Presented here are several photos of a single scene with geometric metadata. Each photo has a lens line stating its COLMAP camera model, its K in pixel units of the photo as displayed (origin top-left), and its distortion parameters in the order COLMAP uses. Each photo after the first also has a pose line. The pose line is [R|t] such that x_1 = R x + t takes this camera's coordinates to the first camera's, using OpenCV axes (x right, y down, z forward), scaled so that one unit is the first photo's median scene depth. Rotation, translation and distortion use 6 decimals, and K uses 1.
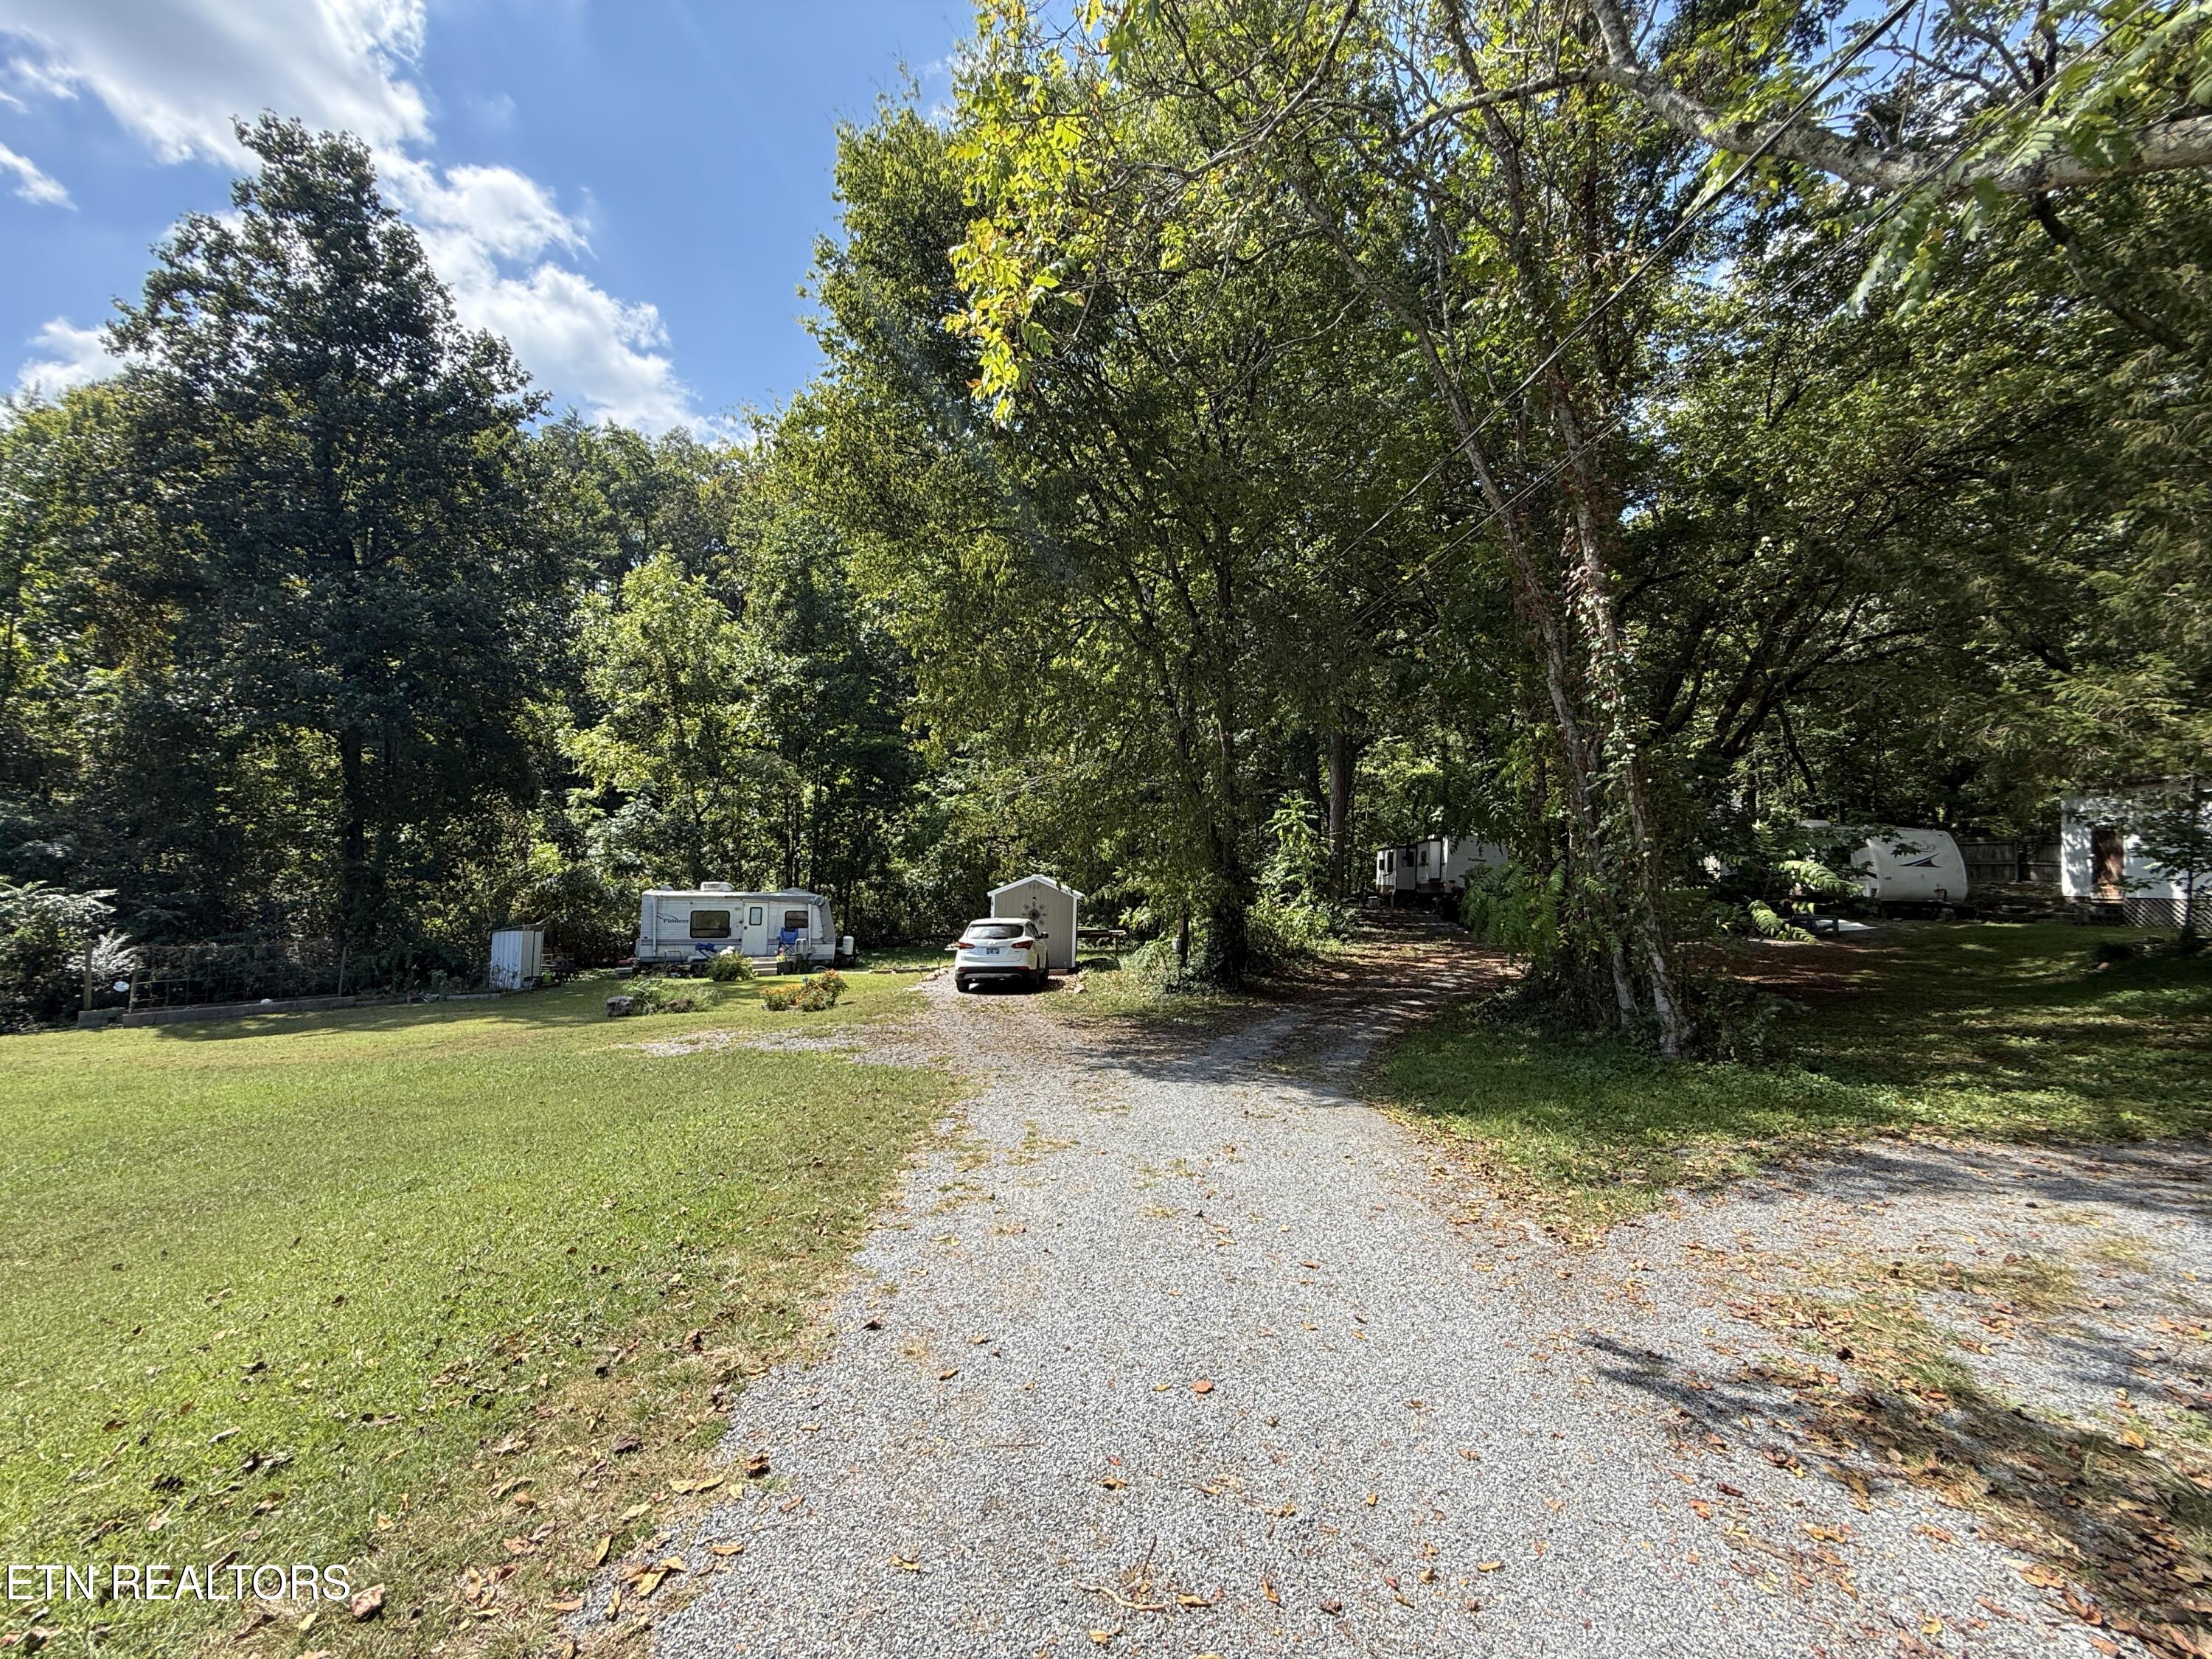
lens RADIAL K [[883.9, 0, 1097.4], [0, 883.9, 832.4], [0, 0, 1]] dist [-0.004245, 0.001632]
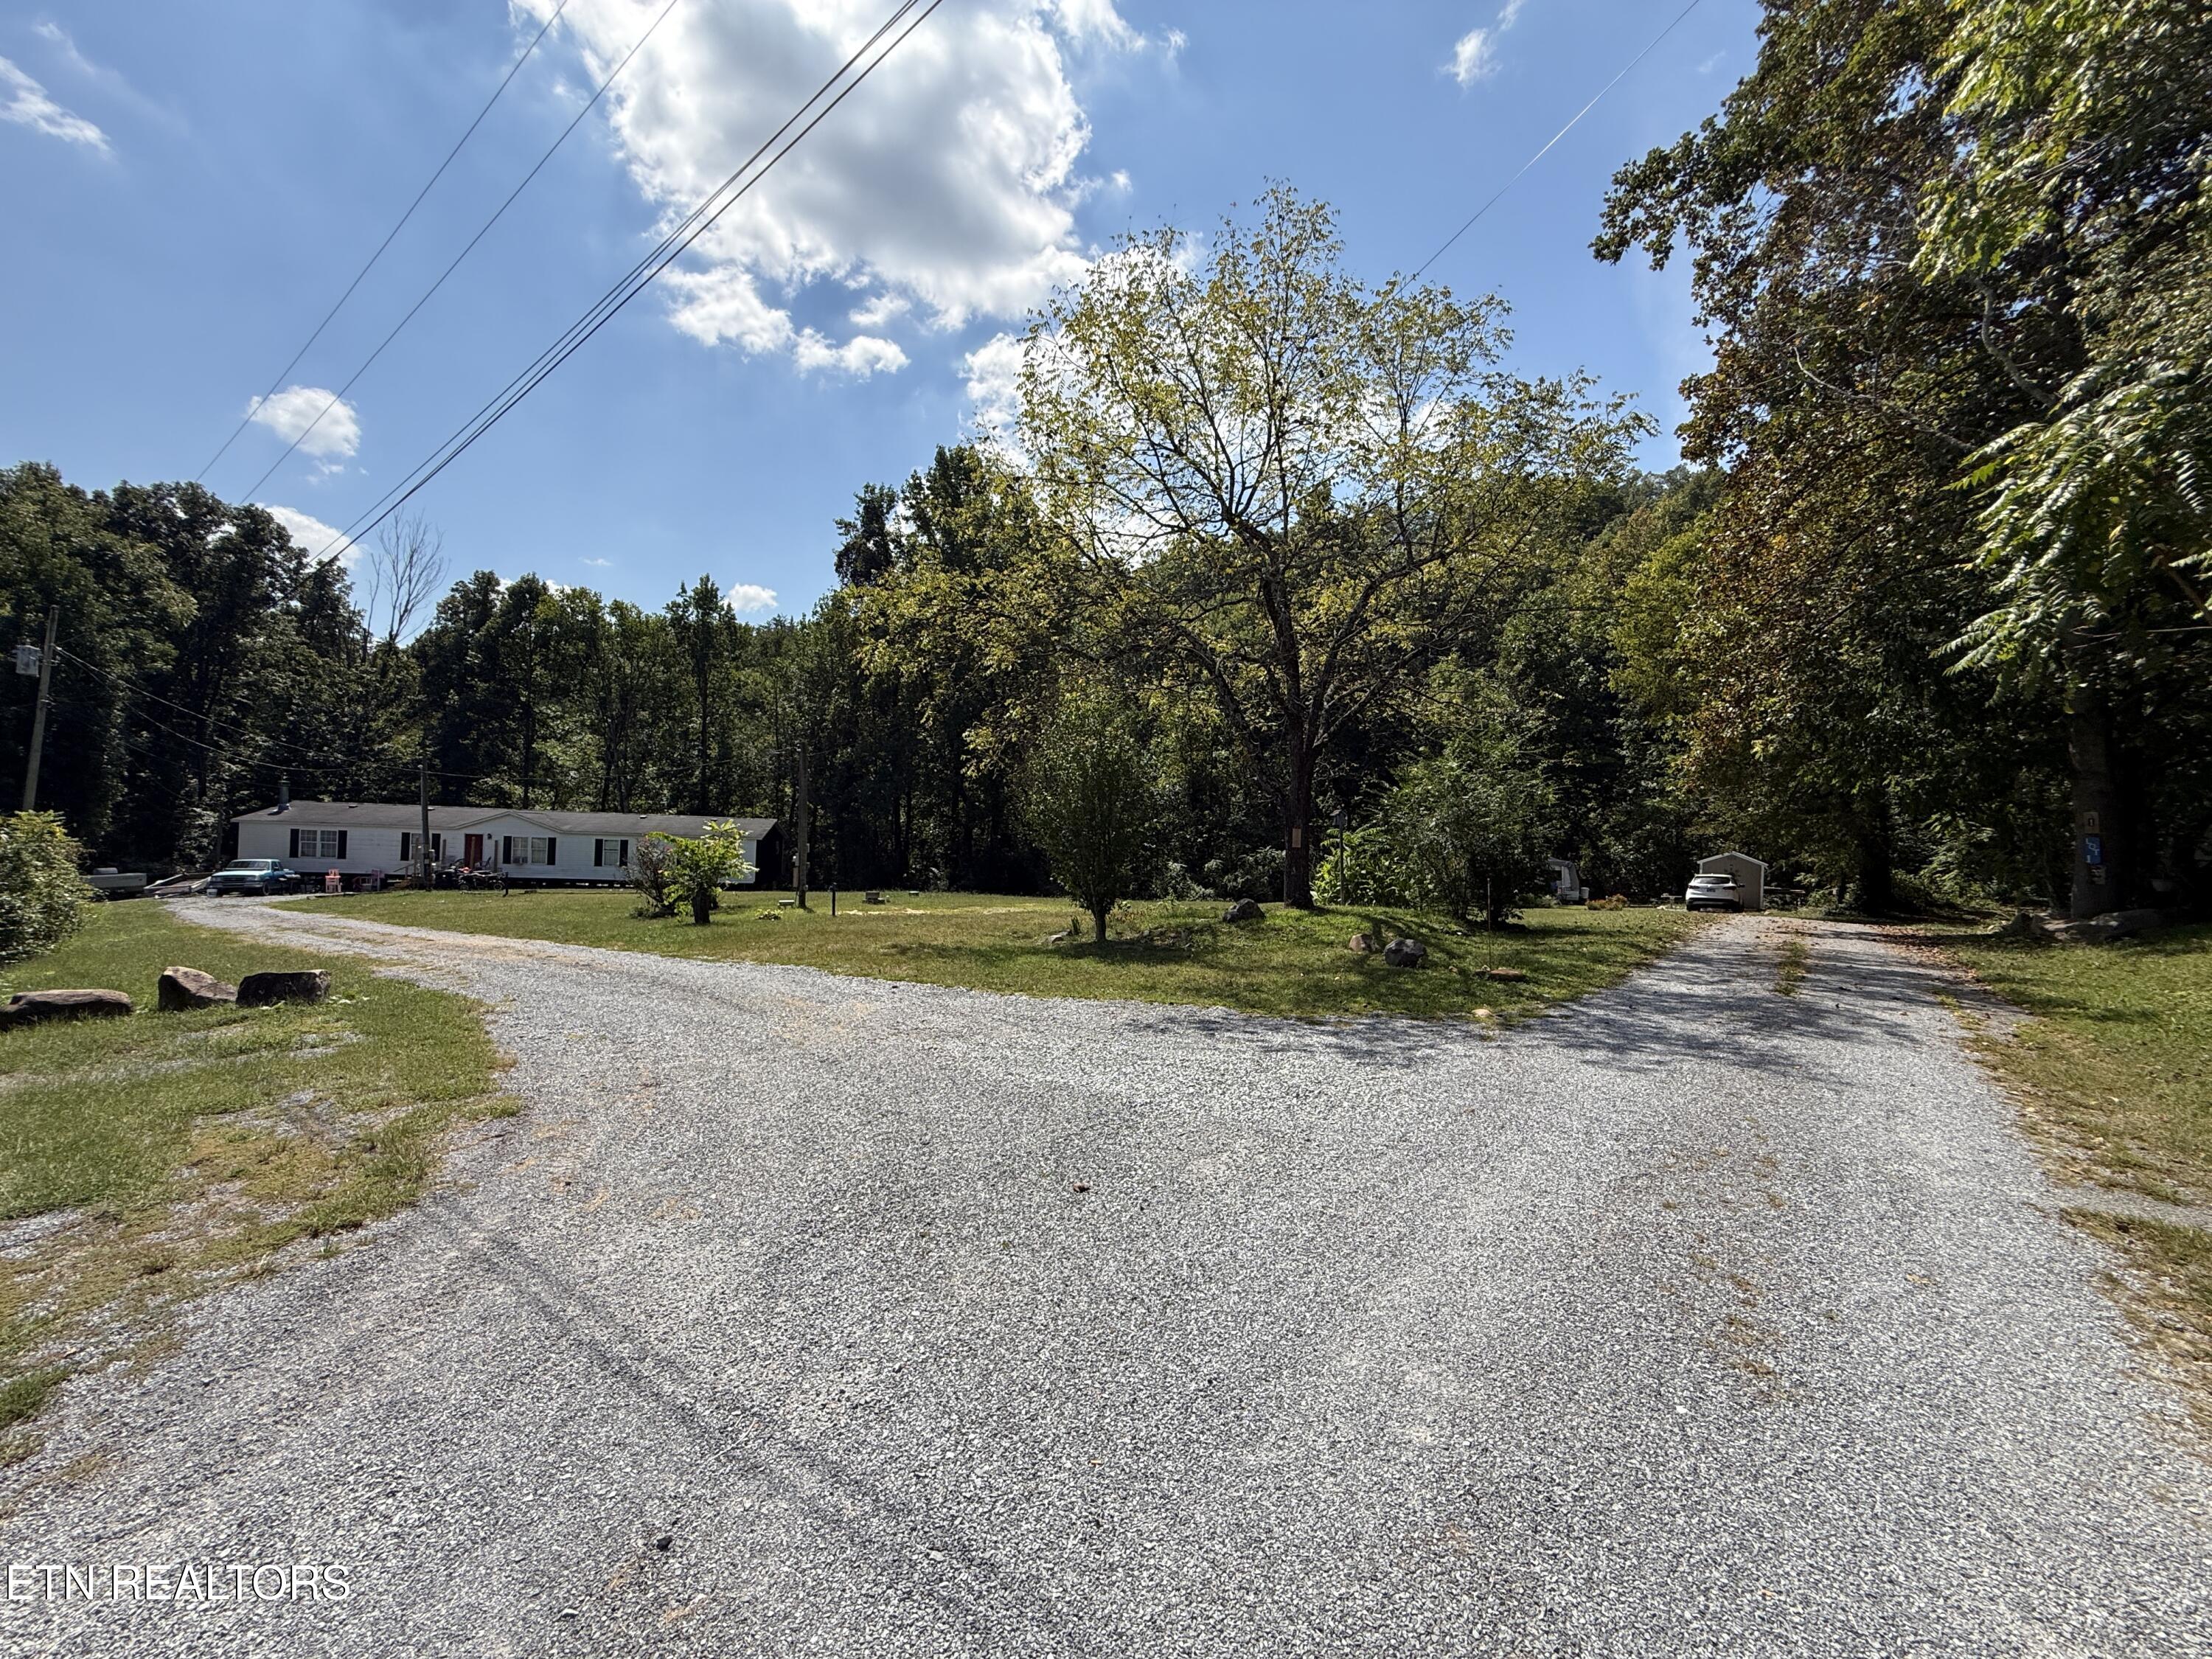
lens RADIAL K [[916.4, 0, 1125.5], [0, 916.4, 807.7], [0, 0, 1]] dist [0.020381, -0.000367]
pose [[0.817753, -0.007267, -0.575524, -0.002807], [0.008934, 0.999960, 0.000069, -0.061025], [0.575500, -0.005198, 0.817785, -1.484698]]
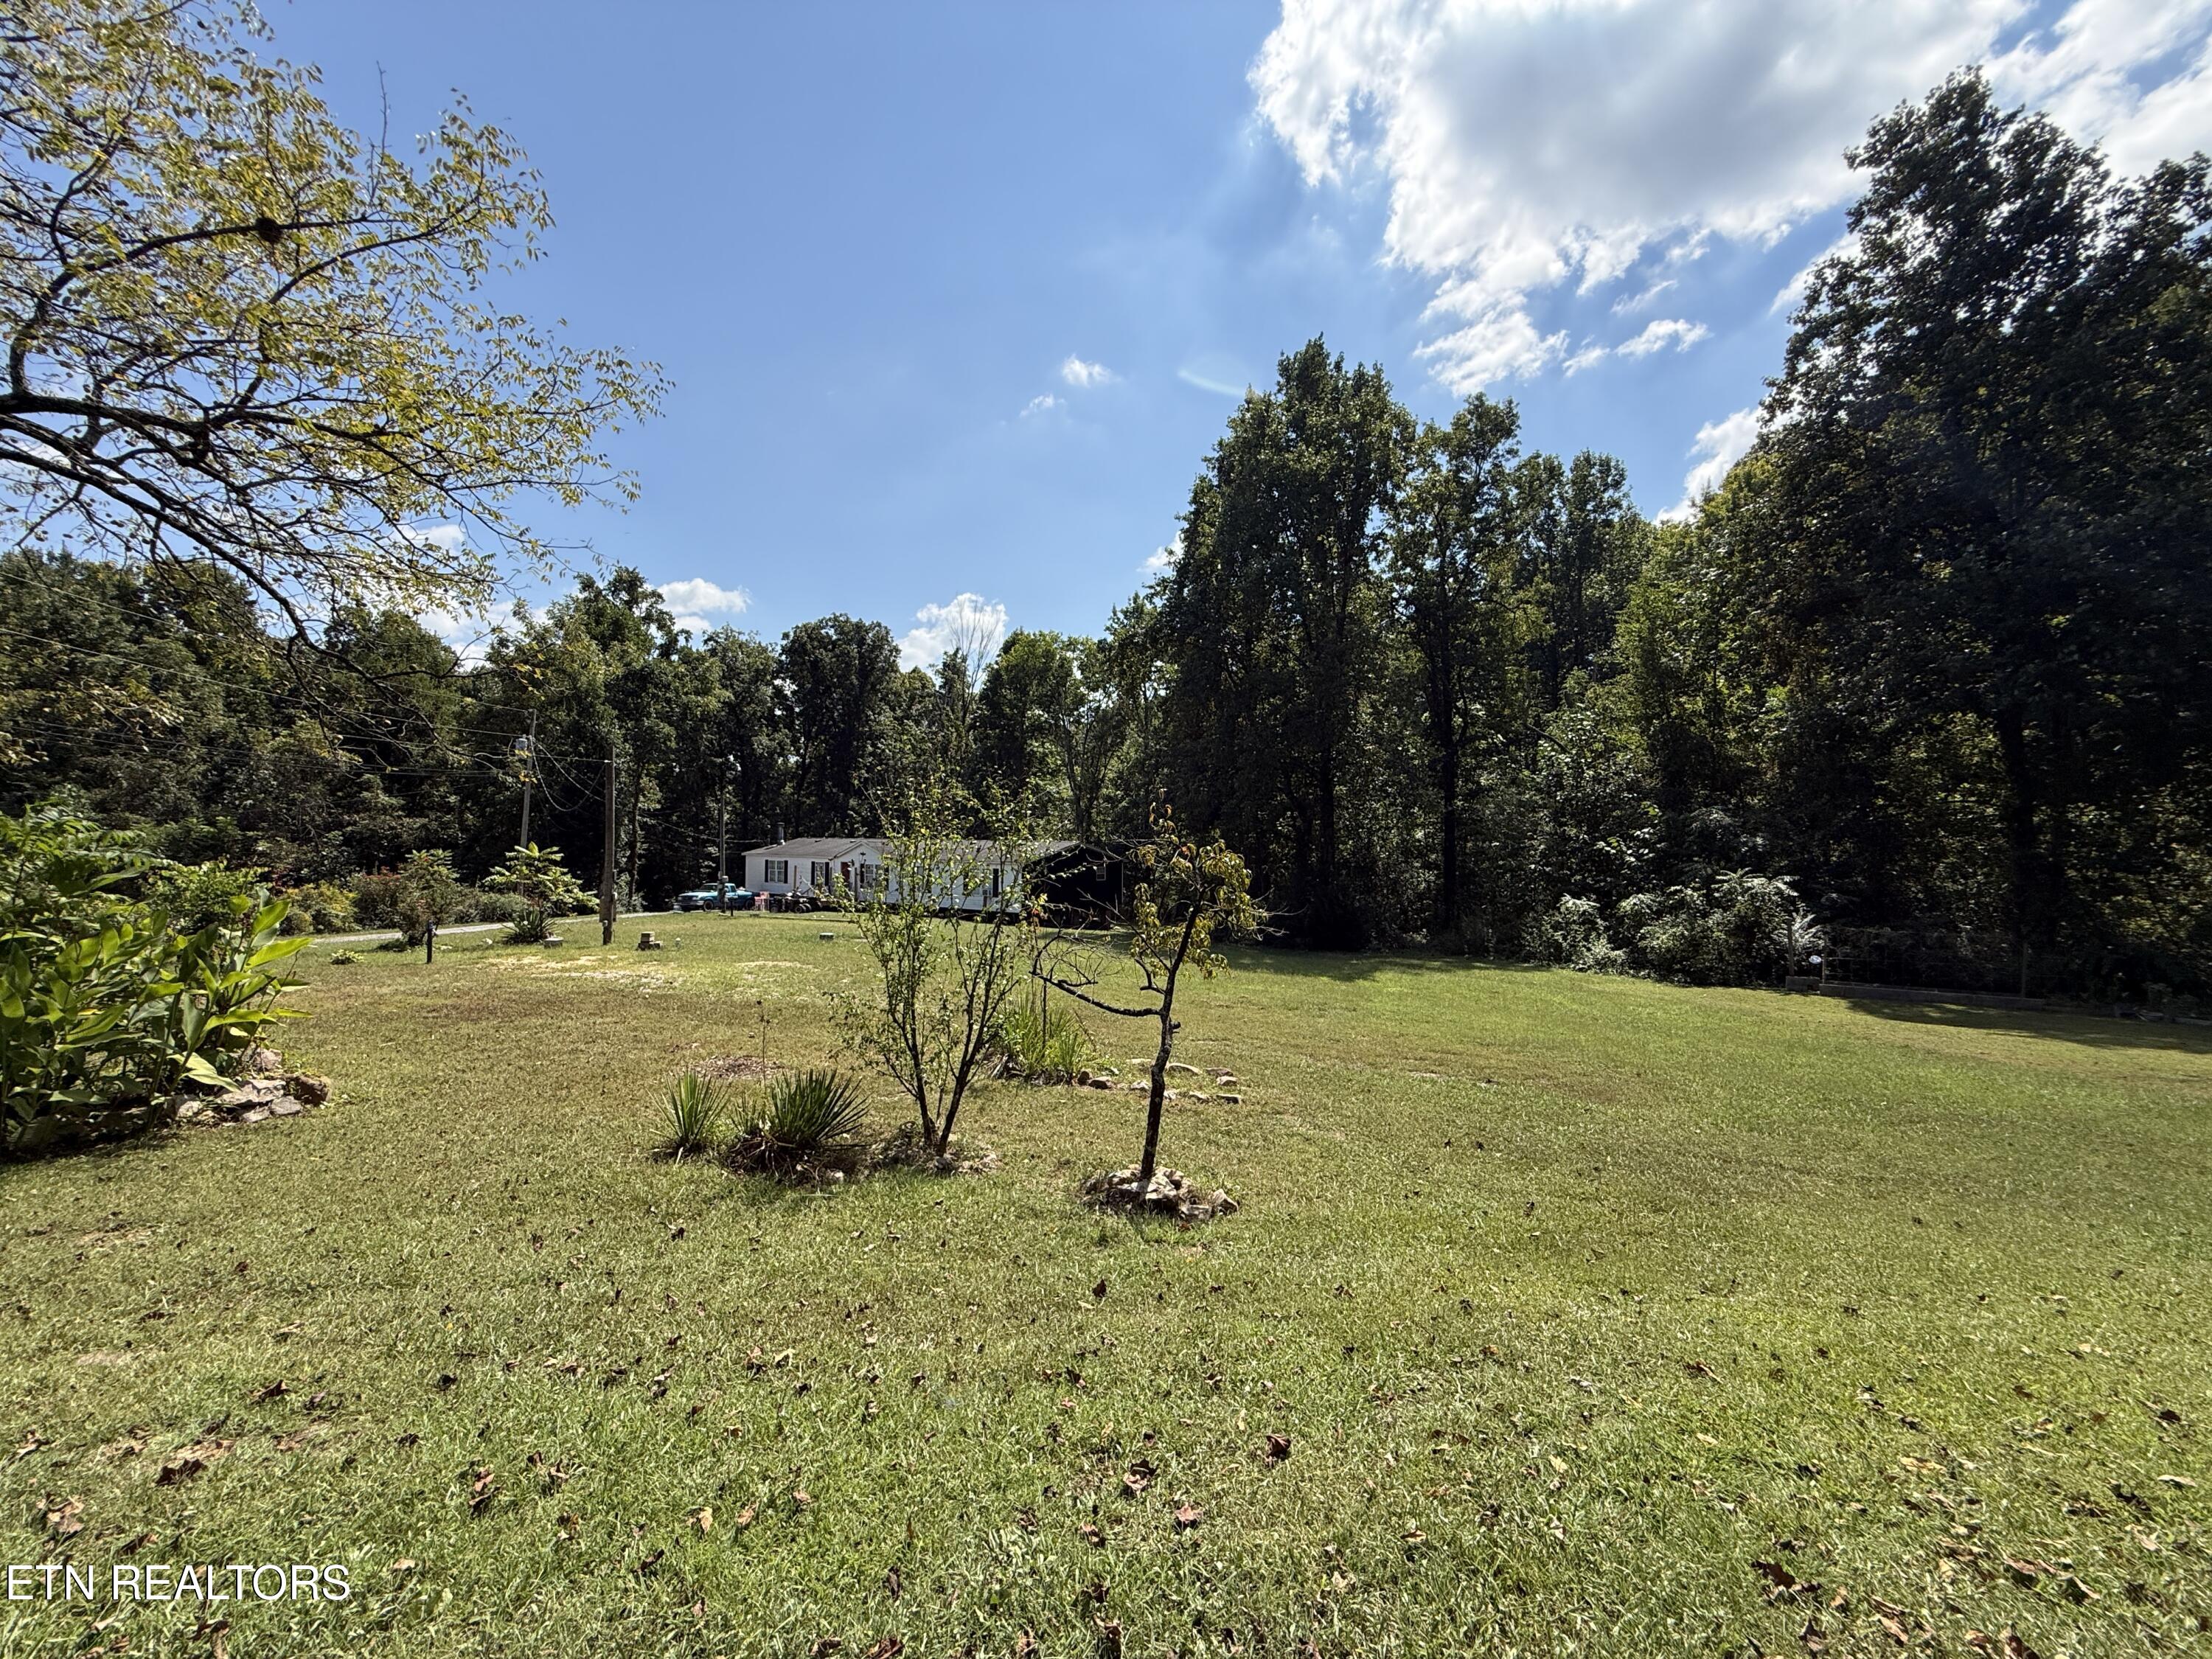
lens RADIAL K [[883.9, 0, 1096.5], [0, 883.9, 827.8], [0, 0, 1]] dist [-0.004245, 0.001632]
pose [[0.078761, -0.035470, -0.996262, -0.024259], [0.042296, 0.998586, -0.032209, -0.000145], [0.995996, -0.039601, 0.080150, -0.022986]]
